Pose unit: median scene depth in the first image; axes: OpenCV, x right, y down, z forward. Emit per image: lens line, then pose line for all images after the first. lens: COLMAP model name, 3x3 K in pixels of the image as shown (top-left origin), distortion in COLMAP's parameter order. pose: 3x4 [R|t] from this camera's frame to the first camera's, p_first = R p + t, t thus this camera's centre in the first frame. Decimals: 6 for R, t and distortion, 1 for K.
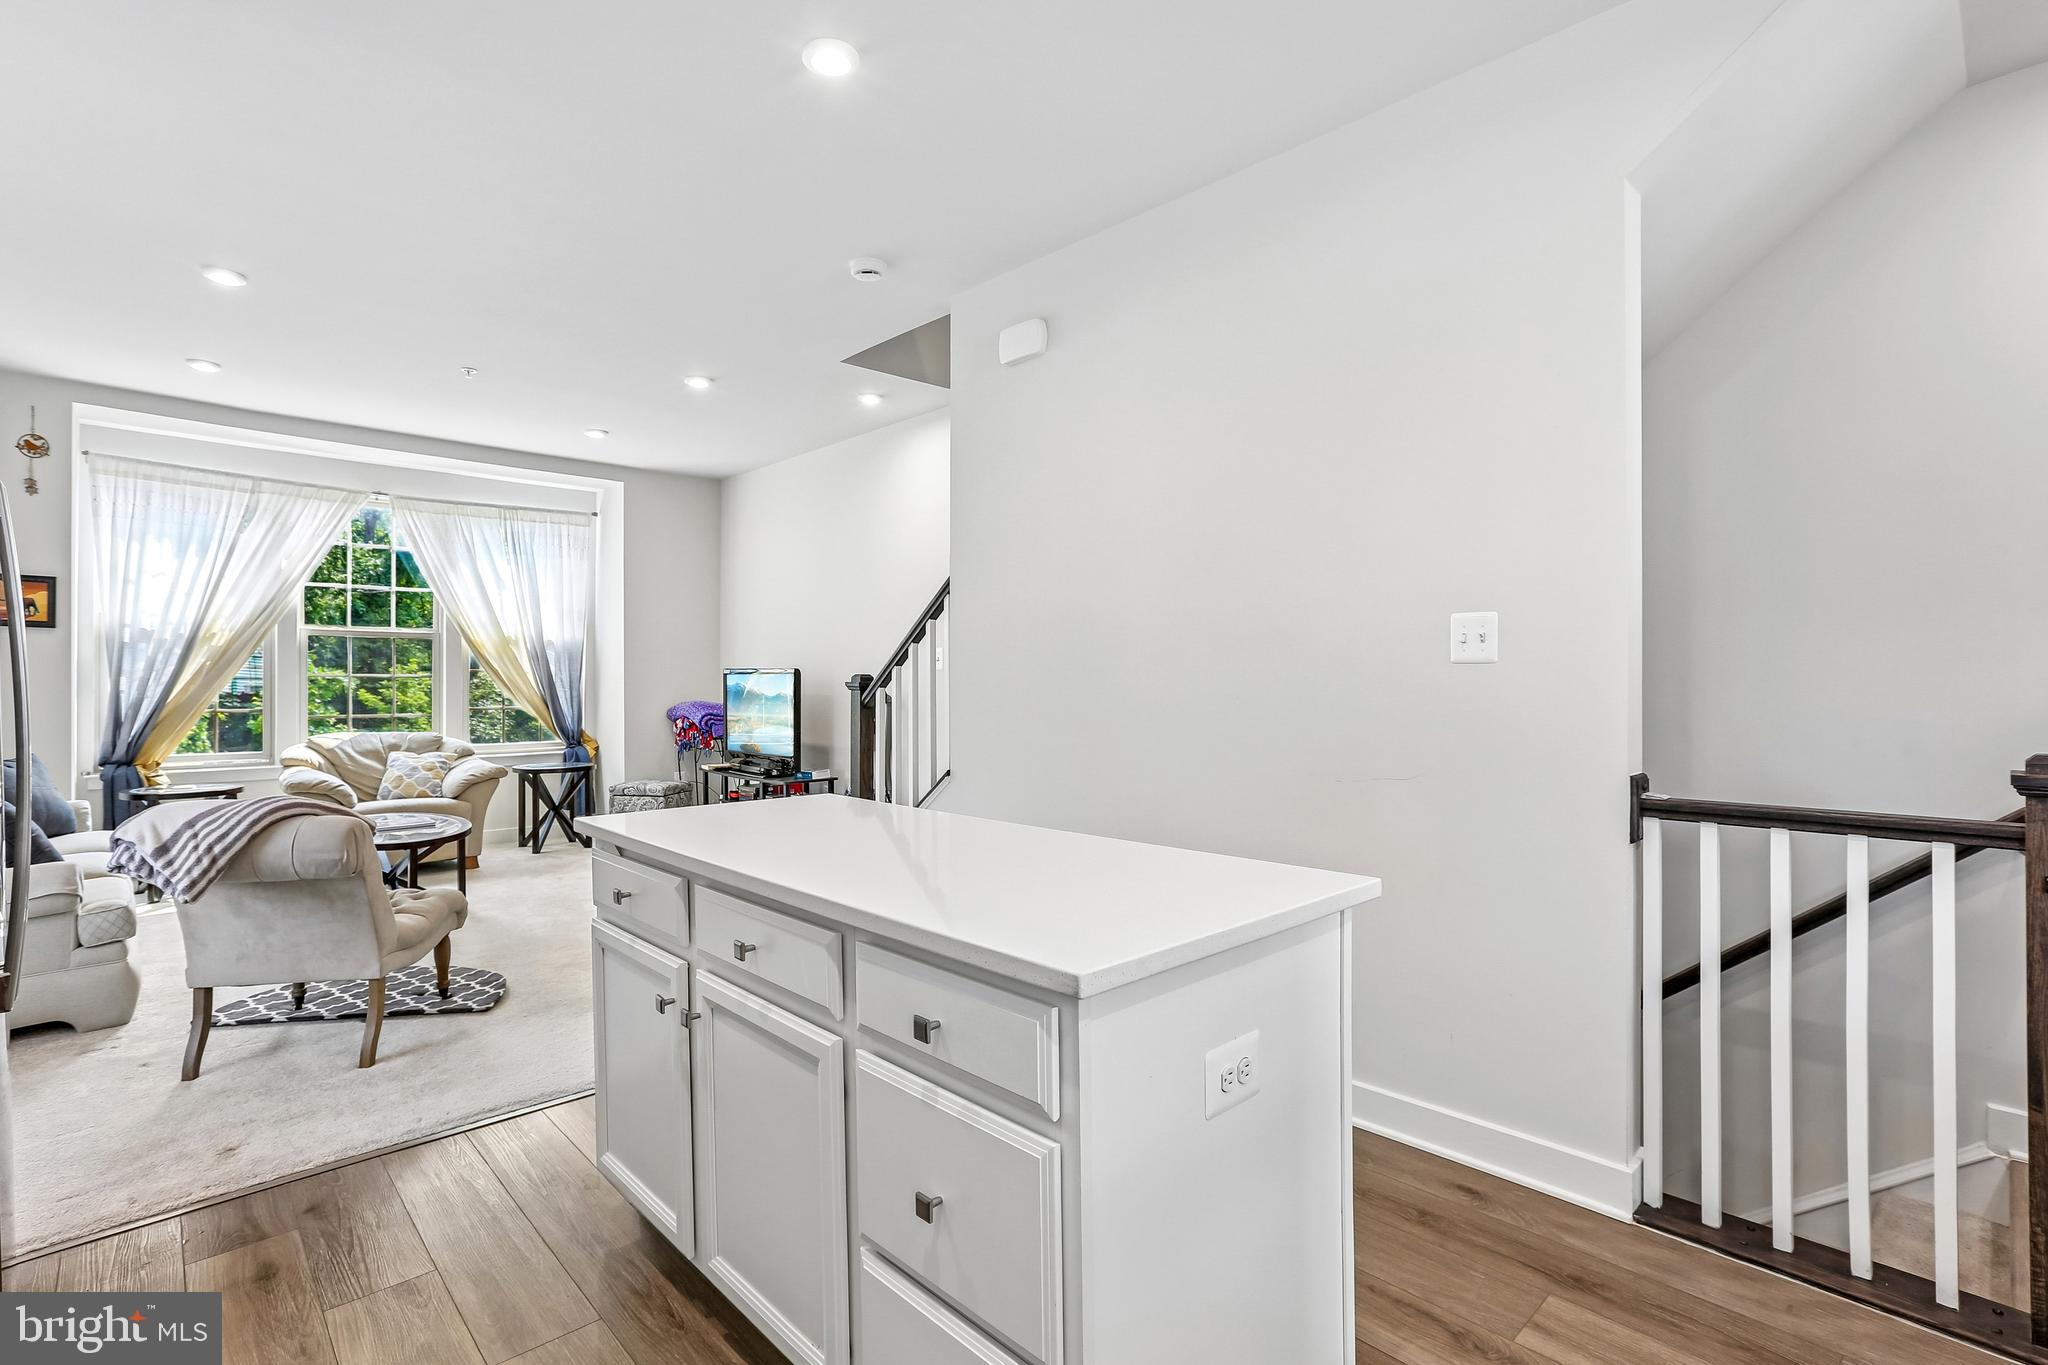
lens RADIAL K [[937.1, 0, 914.8], [0, 937.1, 686.0], [0, 0, 1]] dist [-0.001402, -0.000485]
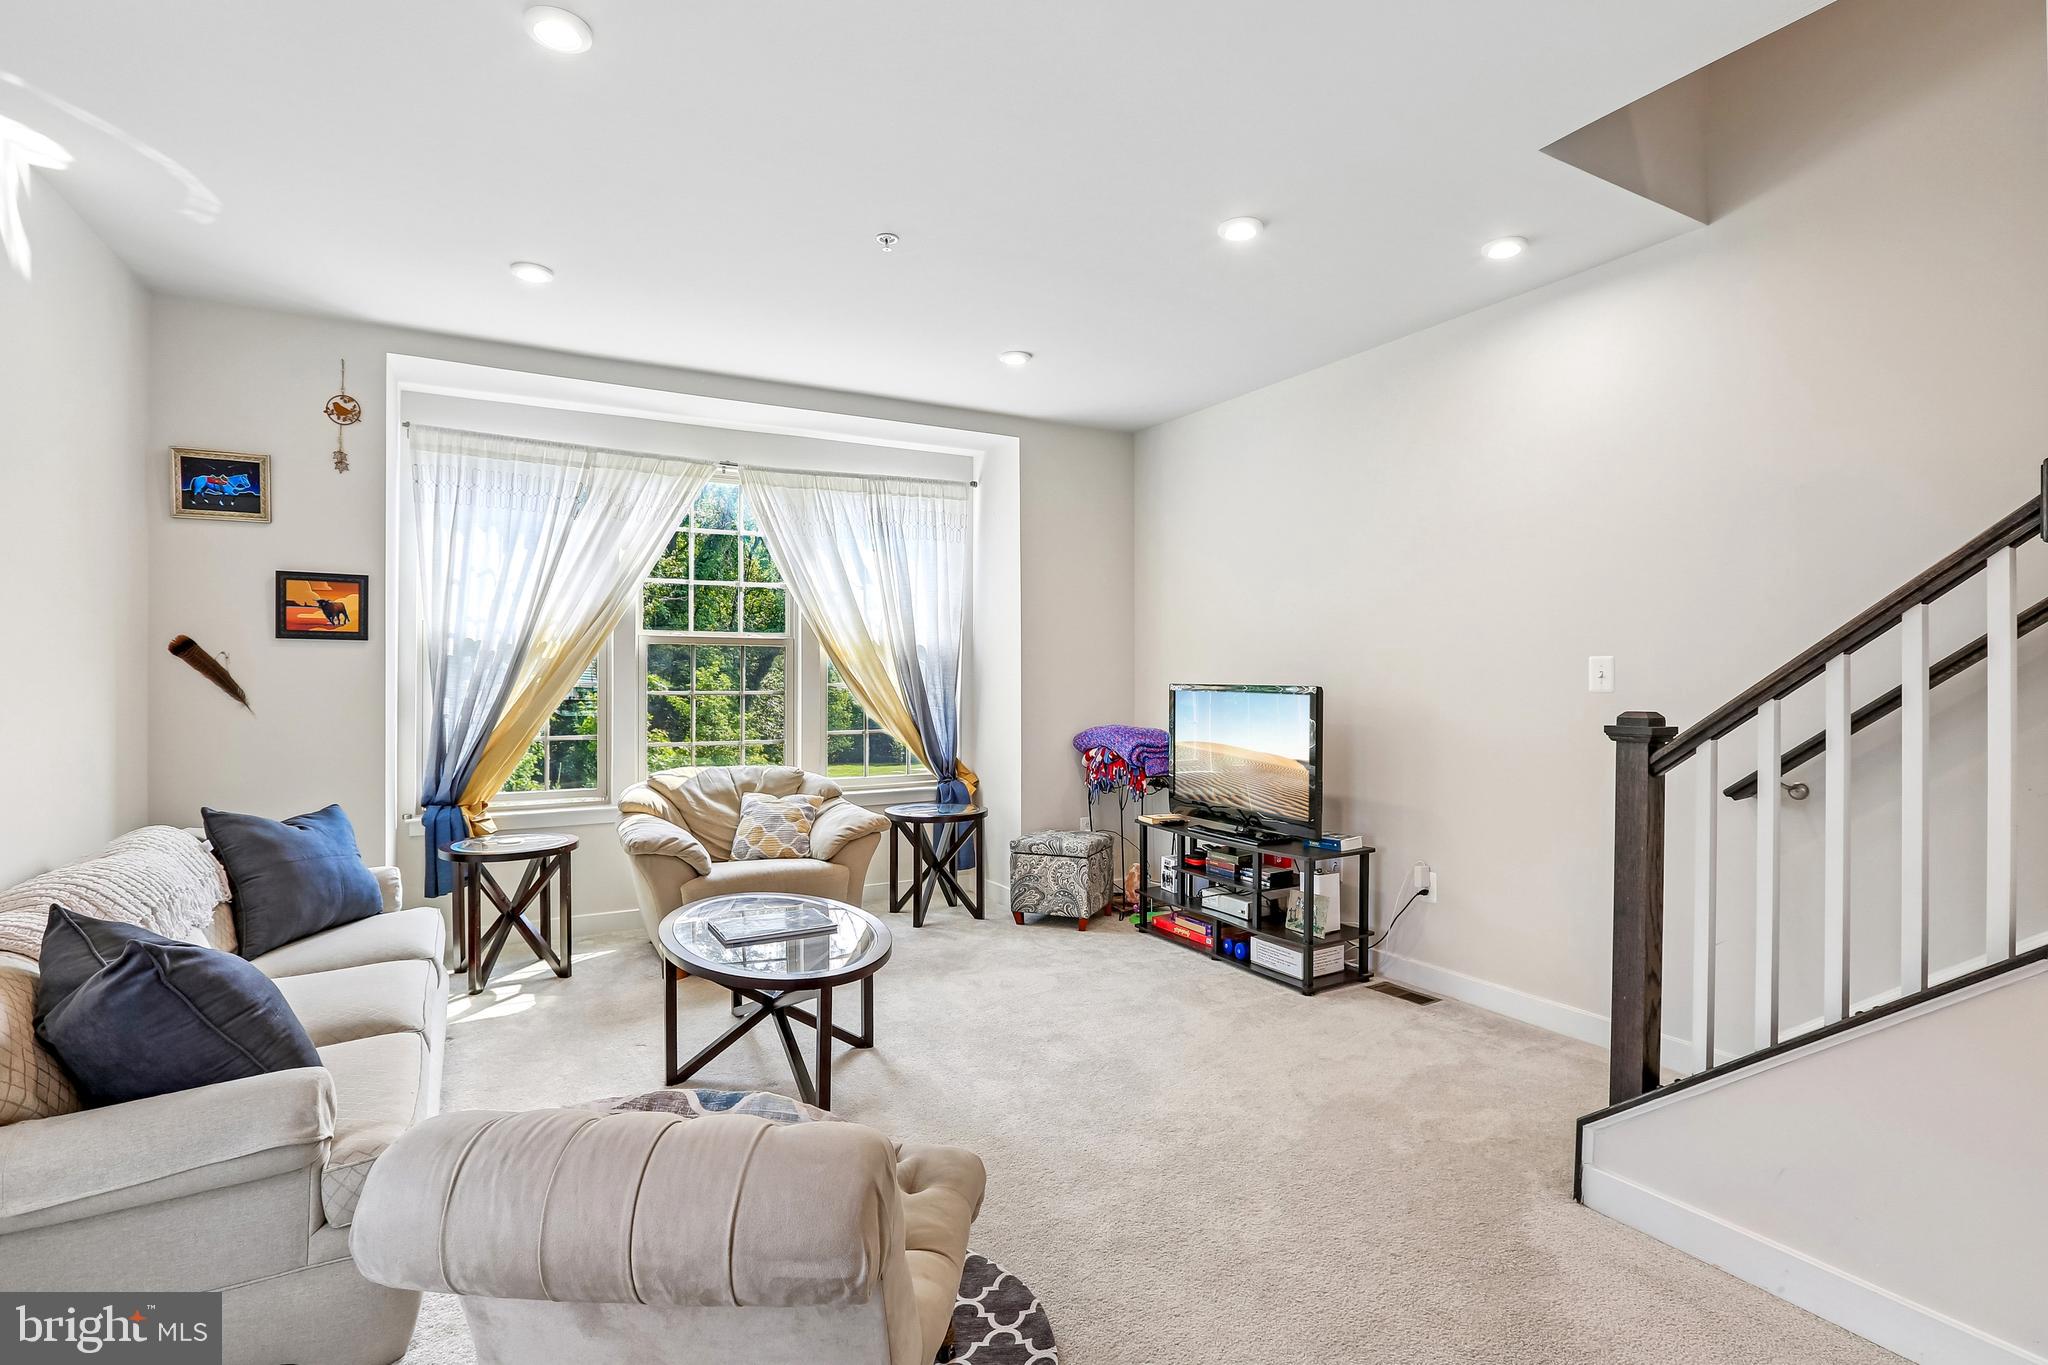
lens RADIAL K [[965.7, 0, 1008.7], [0, 965.7, 679.4], [0, 0, 1]] dist [-0.042737, 0.017115]
pose [[0.981201, -0.004792, -0.192931, -0.196052], [0.003541, 0.999970, -0.006830, -0.018066], [0.192958, 0.006019, 0.981189, 0.267391]]
